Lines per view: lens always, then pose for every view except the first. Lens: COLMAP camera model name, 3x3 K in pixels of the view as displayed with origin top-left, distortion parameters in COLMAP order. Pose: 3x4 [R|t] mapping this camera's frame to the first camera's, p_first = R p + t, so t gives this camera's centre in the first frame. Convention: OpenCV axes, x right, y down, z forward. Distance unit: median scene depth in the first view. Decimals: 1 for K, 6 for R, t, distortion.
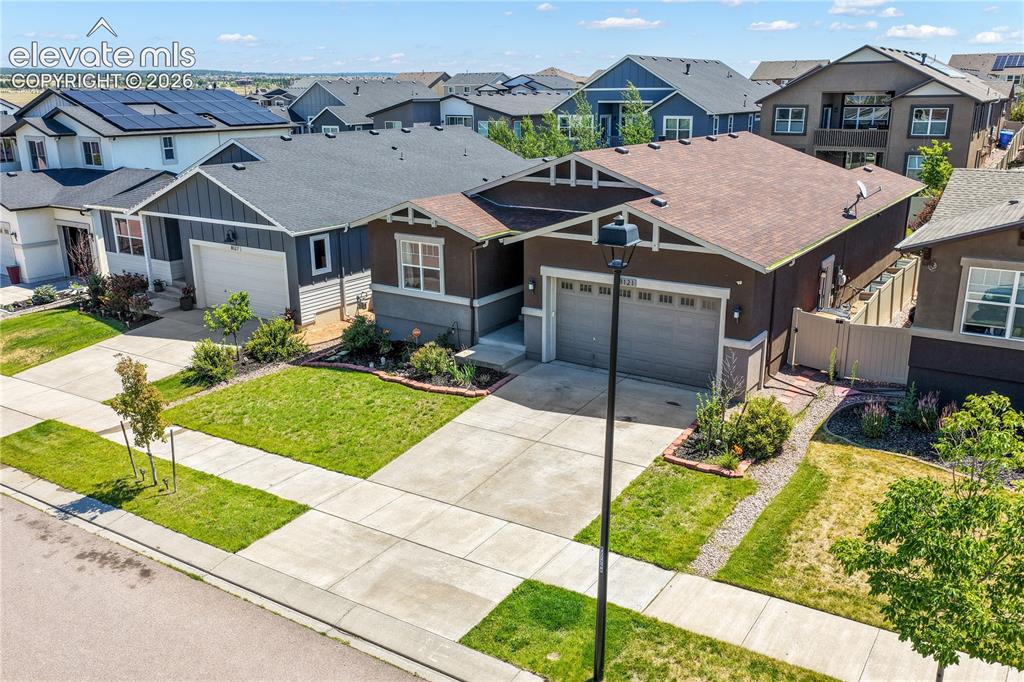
lens RADIAL K [[845.3, 0, 512.0], [0, 845.3, 341.0], [0, 0, 1]] dist [-0.005075, 0.022239]
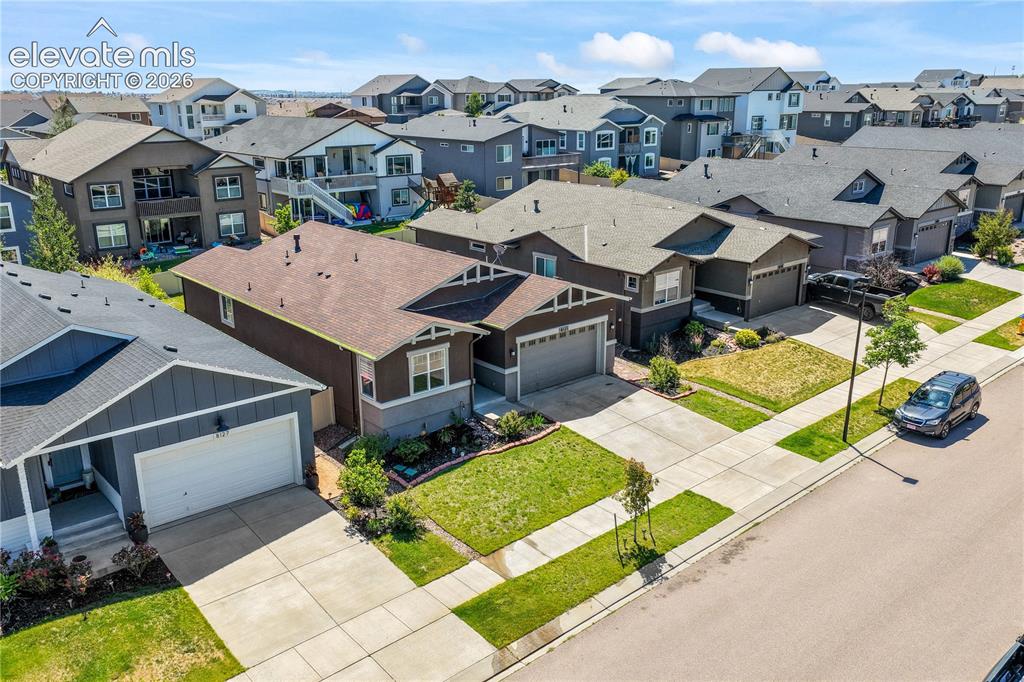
lens RADIAL K [[845.3, 0, 512.0], [0, 845.3, 341.0], [0, 0, 1]] dist [-0.005075, 0.022239]
pose [[0.263321, -0.270443, 0.926025, -1.299527], [0.274674, 0.941189, 0.196766, -0.365280], [-0.924779, 0.202542, 0.322118, 0.519120]]
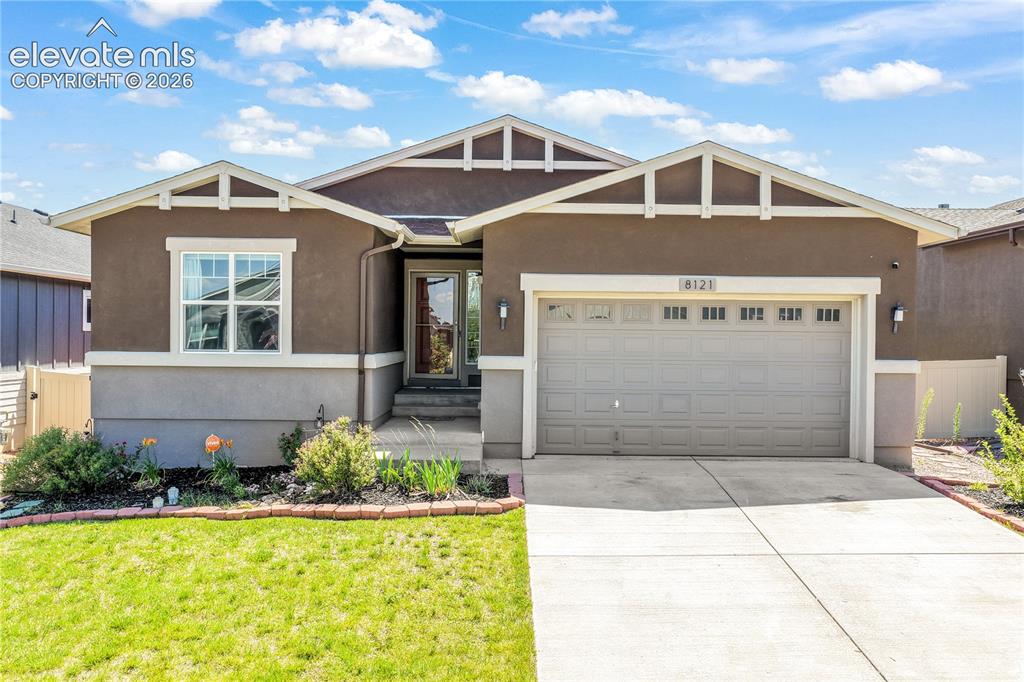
lens RADIAL K [[834.1, 0, 512.0], [0, 834.1, 341.0], [0, 0, 1]] dist [-0.000061, 0.002981]
pose [[0.828838, 0.015975, 0.559260, -0.263371], [0.140761, 0.961486, -0.236075, 0.077067], [-0.541492, 0.274390, 0.794668, 0.572101]]
